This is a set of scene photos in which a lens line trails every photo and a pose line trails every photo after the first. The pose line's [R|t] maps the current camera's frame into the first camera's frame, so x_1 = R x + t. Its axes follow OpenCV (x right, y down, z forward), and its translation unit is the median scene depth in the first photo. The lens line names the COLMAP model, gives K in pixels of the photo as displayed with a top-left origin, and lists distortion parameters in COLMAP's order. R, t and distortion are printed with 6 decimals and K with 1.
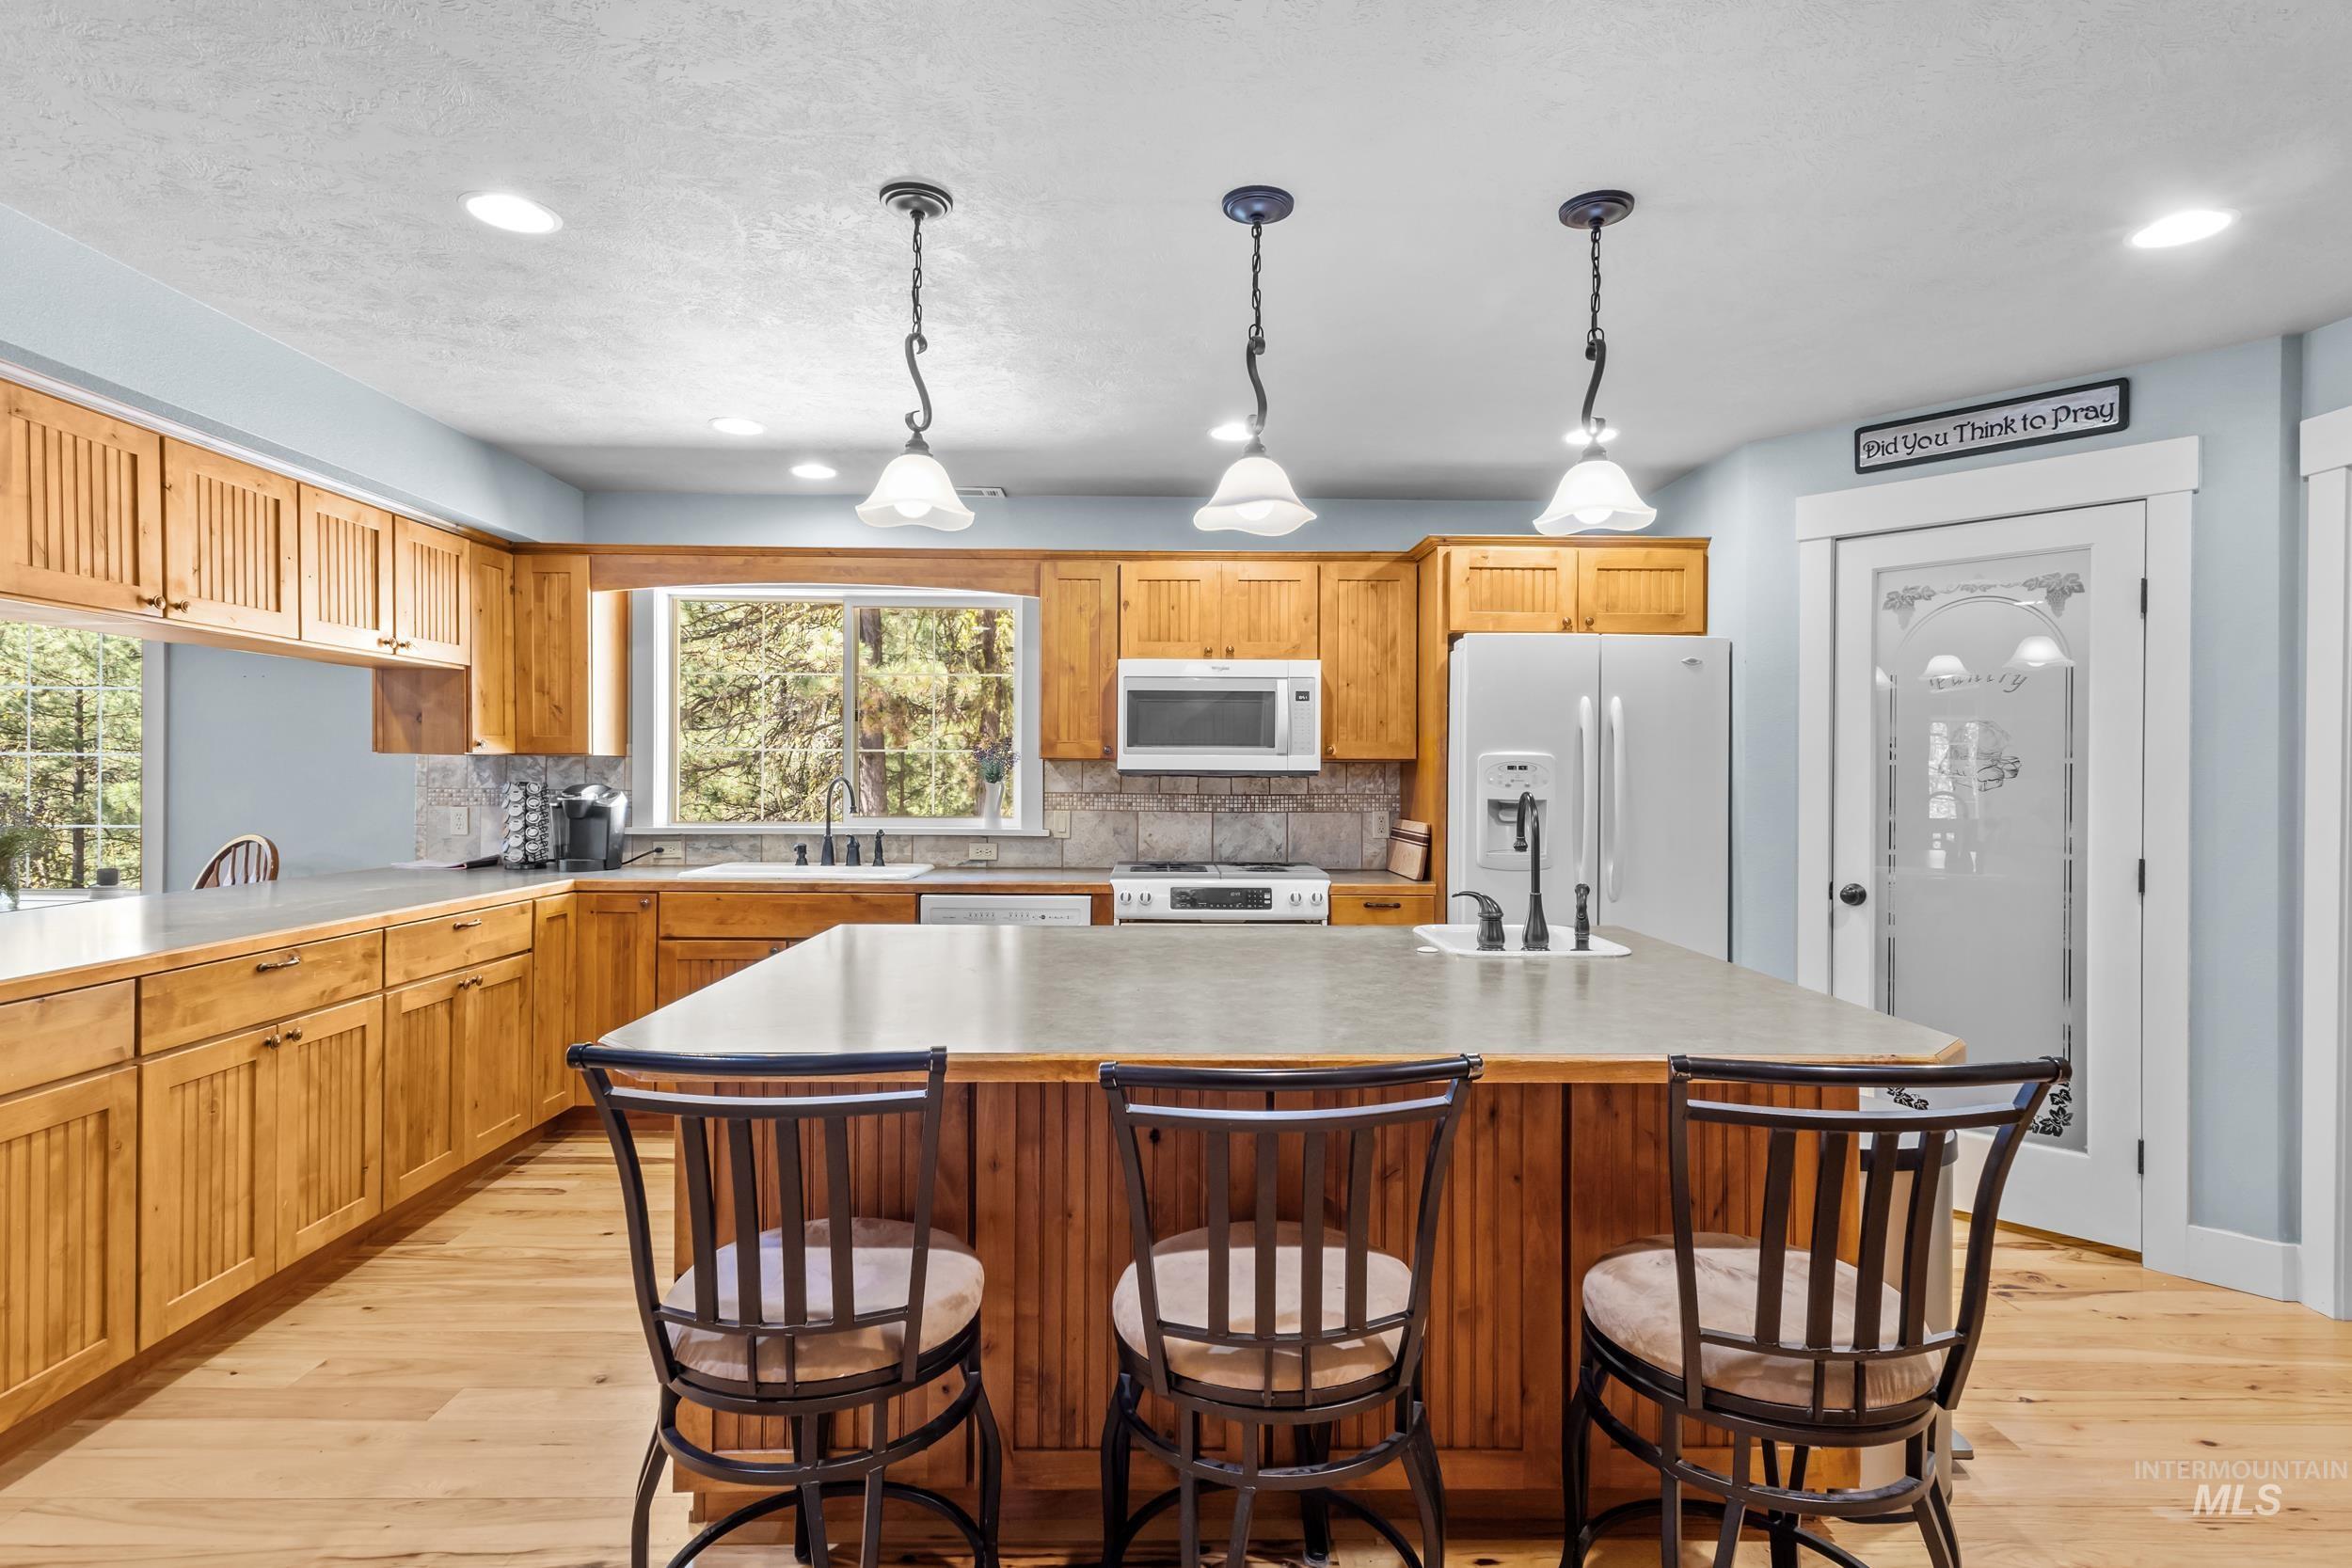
lens RADIAL K [[1163.1, 0, 1192.1], [0, 1163.1, 794.2], [0, 0, 1]] dist [0.008255, 0.000601]
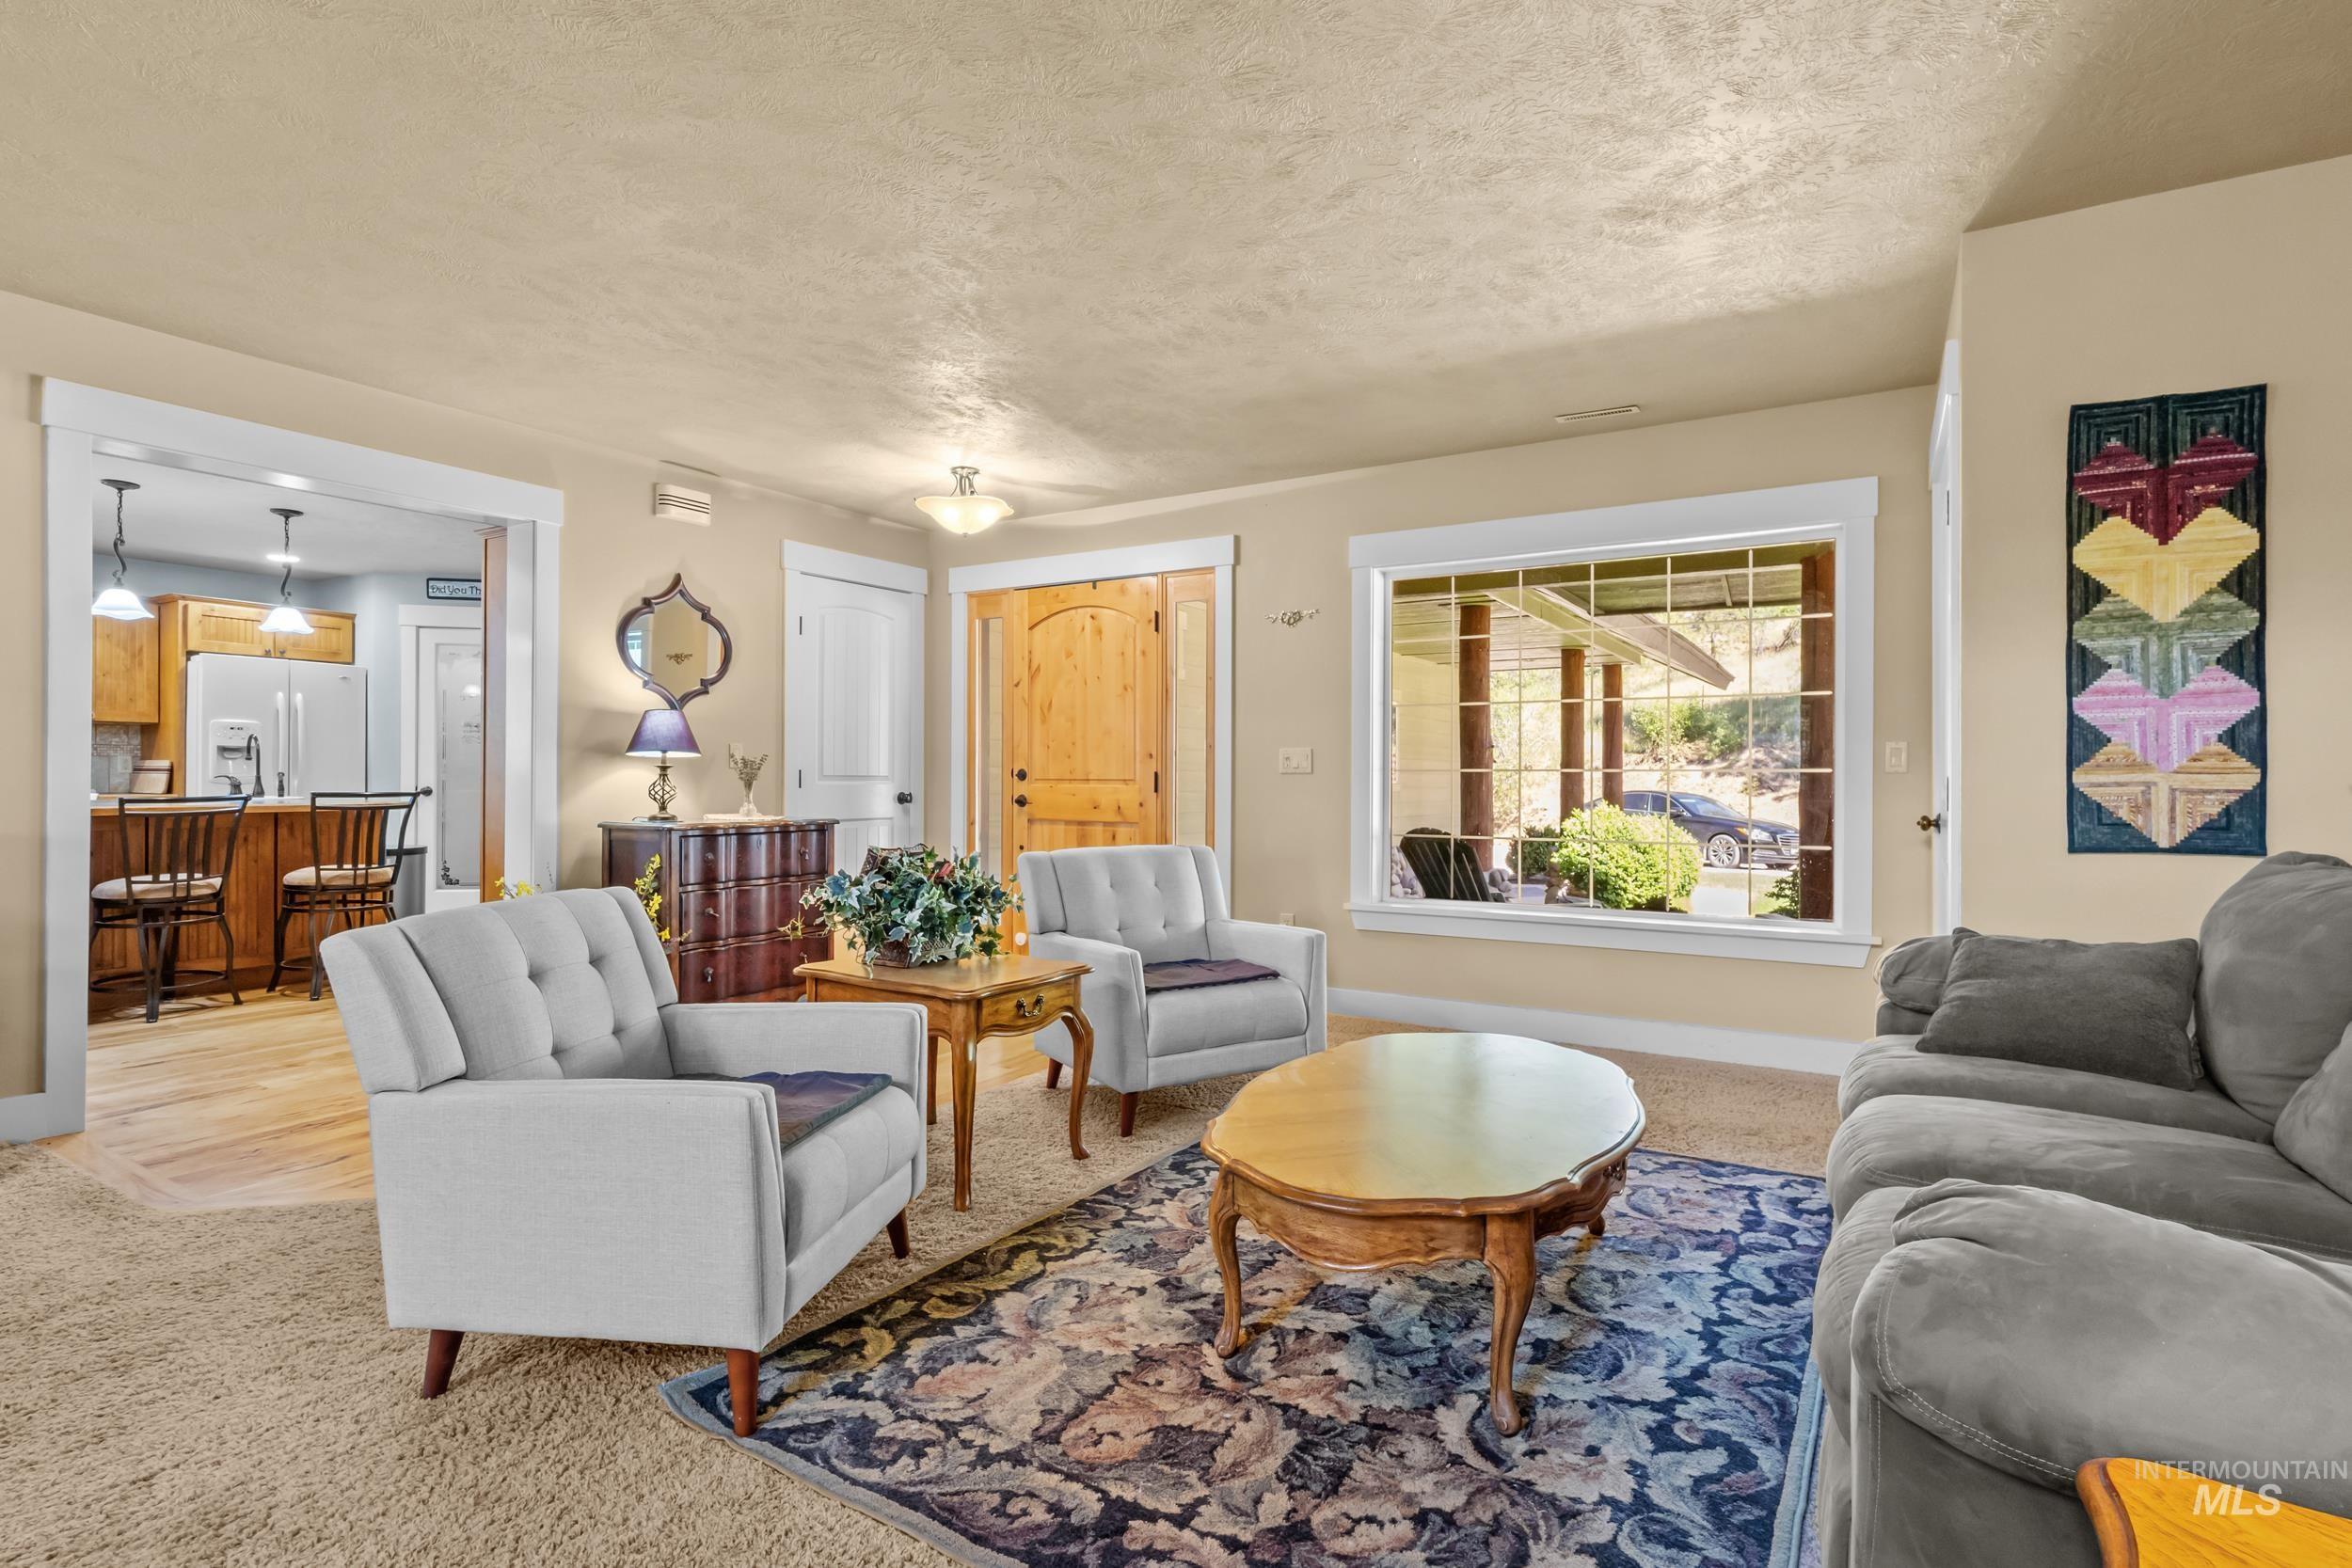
lens RADIAL K [[1163.1, 0, 1145.8], [0, 1163.1, 769.9], [0, 0, 1]] dist [0.008255, 0.000601]
pose [[0.564566, 0.007562, 0.825354, -0.445080], [0.009376, 0.999835, -0.015575, 0.086748], [-0.825335, 0.016531, 0.564401, -1.259687]]
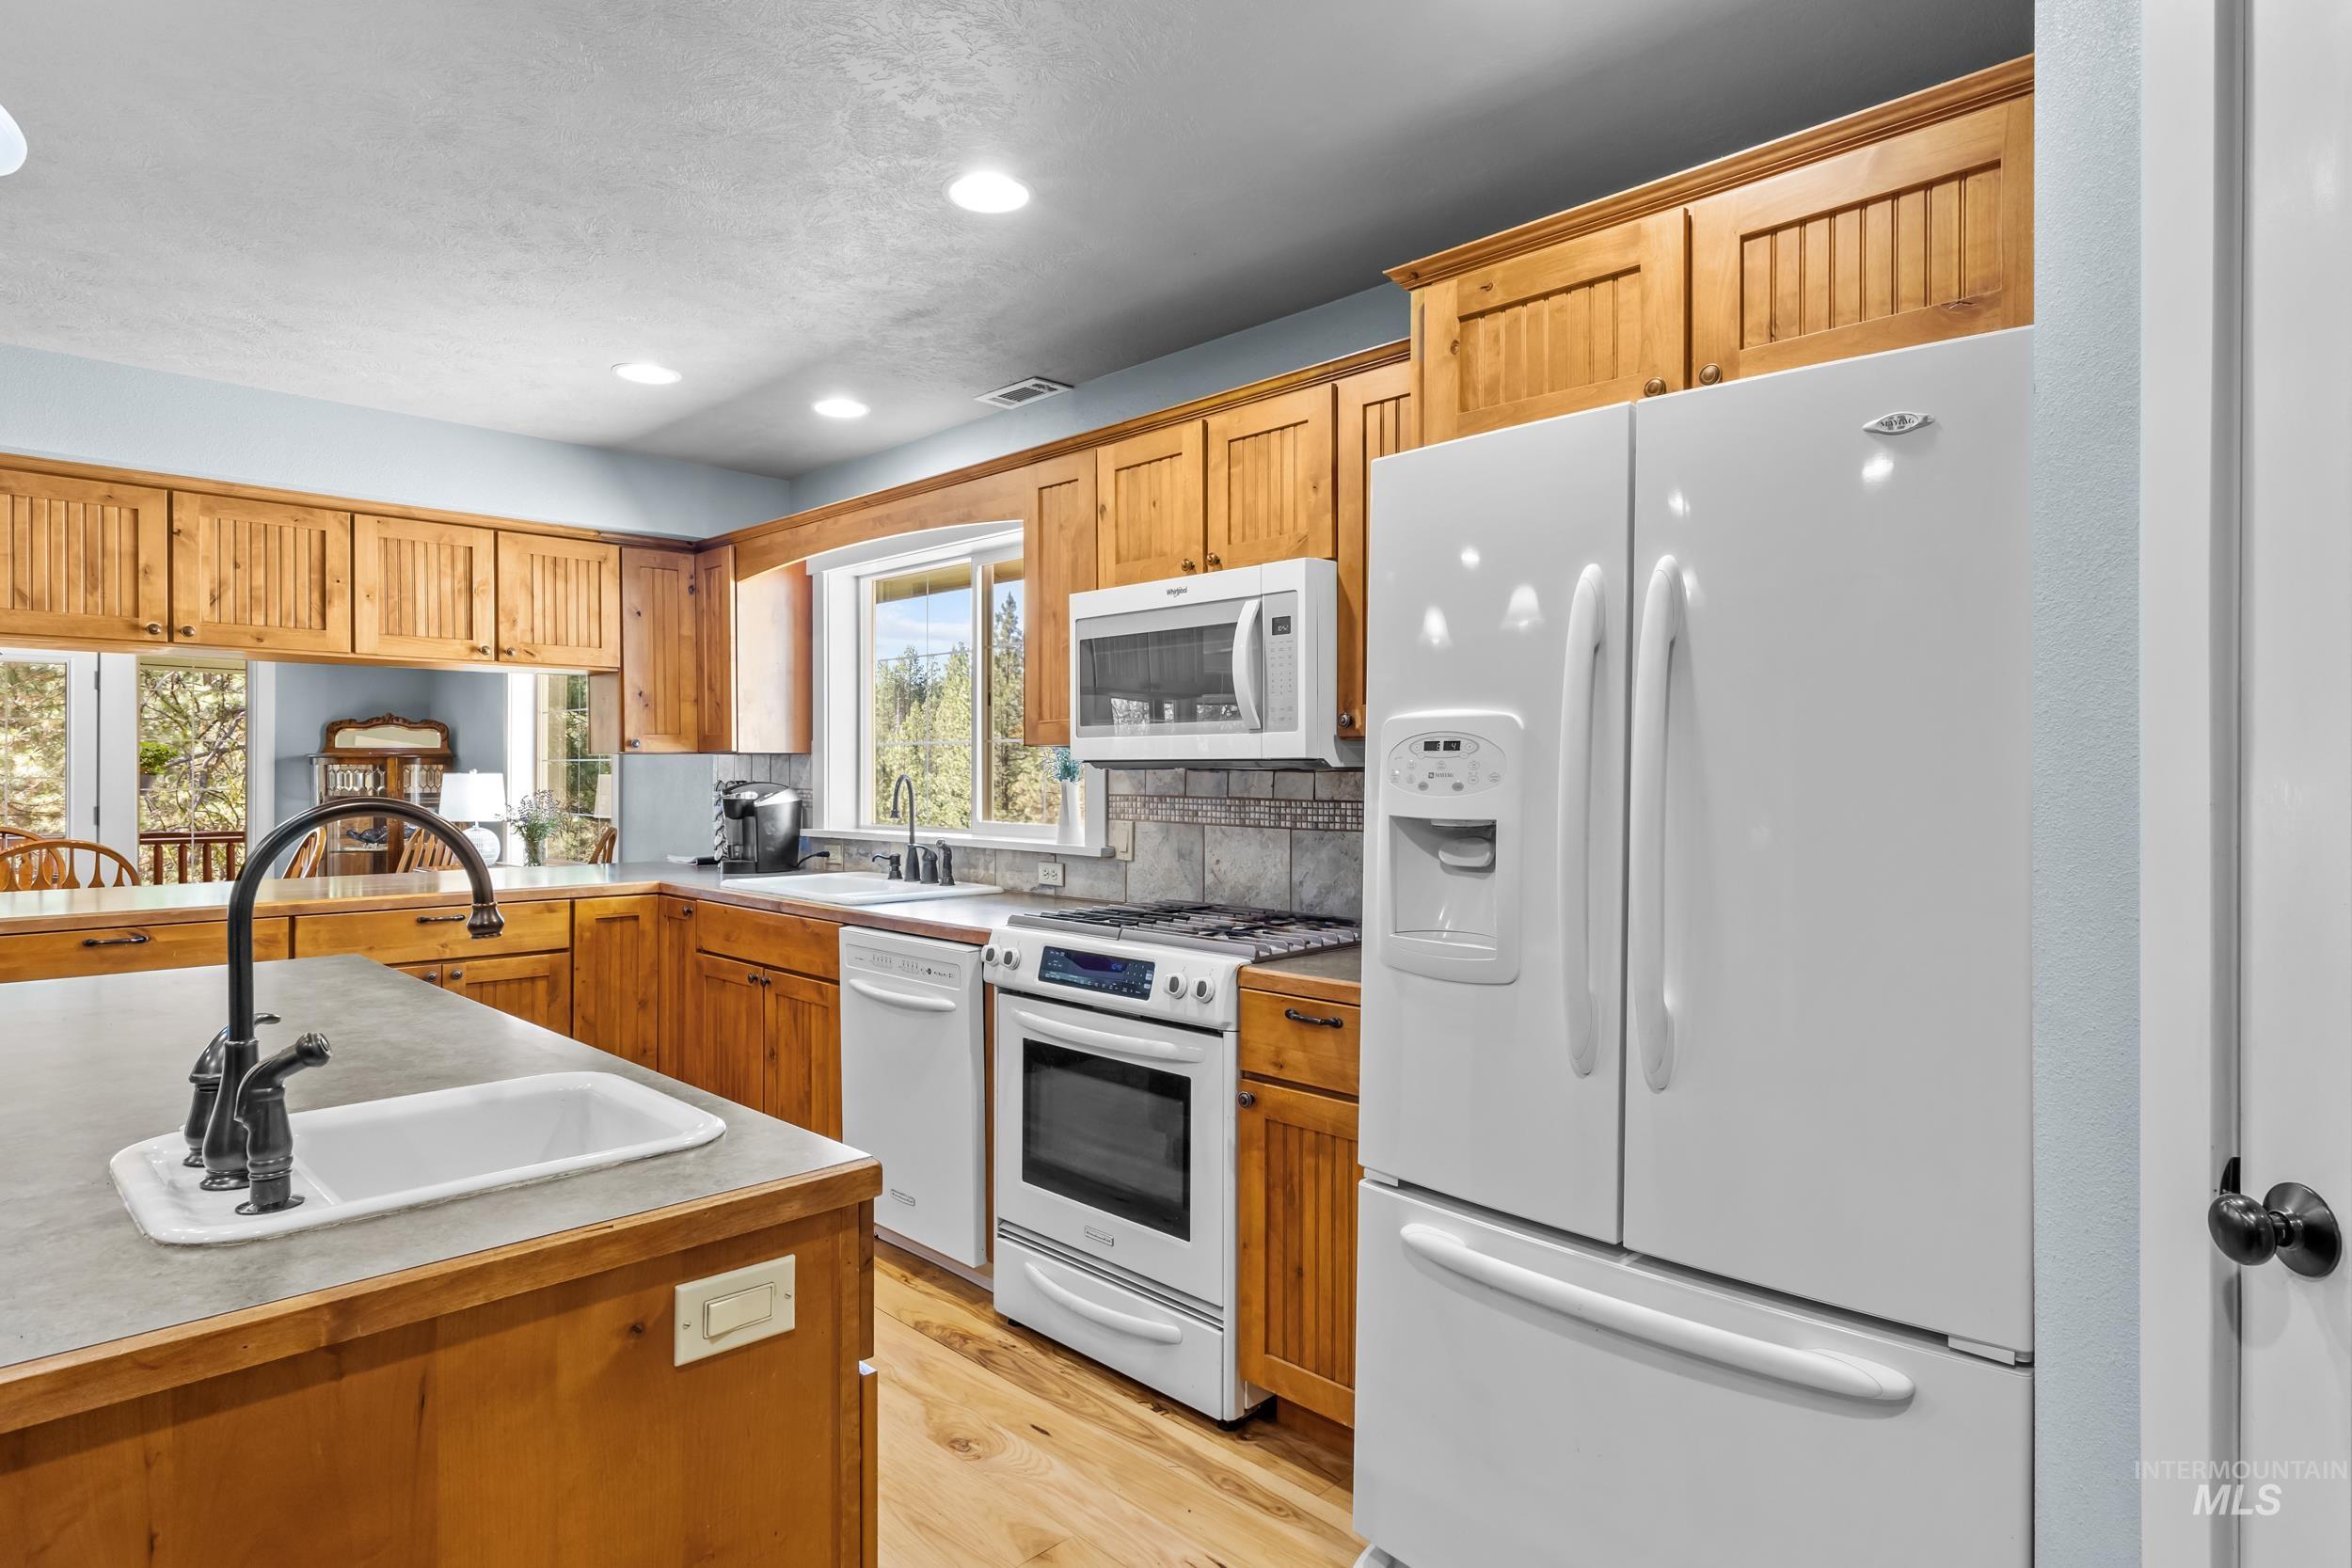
lens RADIAL K [[1283.2, 0, 1183.4], [0, 1283.2, 779.8], [0, 0, 1]] dist [0.008761, -0.000225]
pose [[0.693527, -0.001318, -0.720429, 0.560895], [-0.008307, 0.999917, -0.009826, -0.004019], [0.720383, 0.012799, 0.693459, 0.594056]]
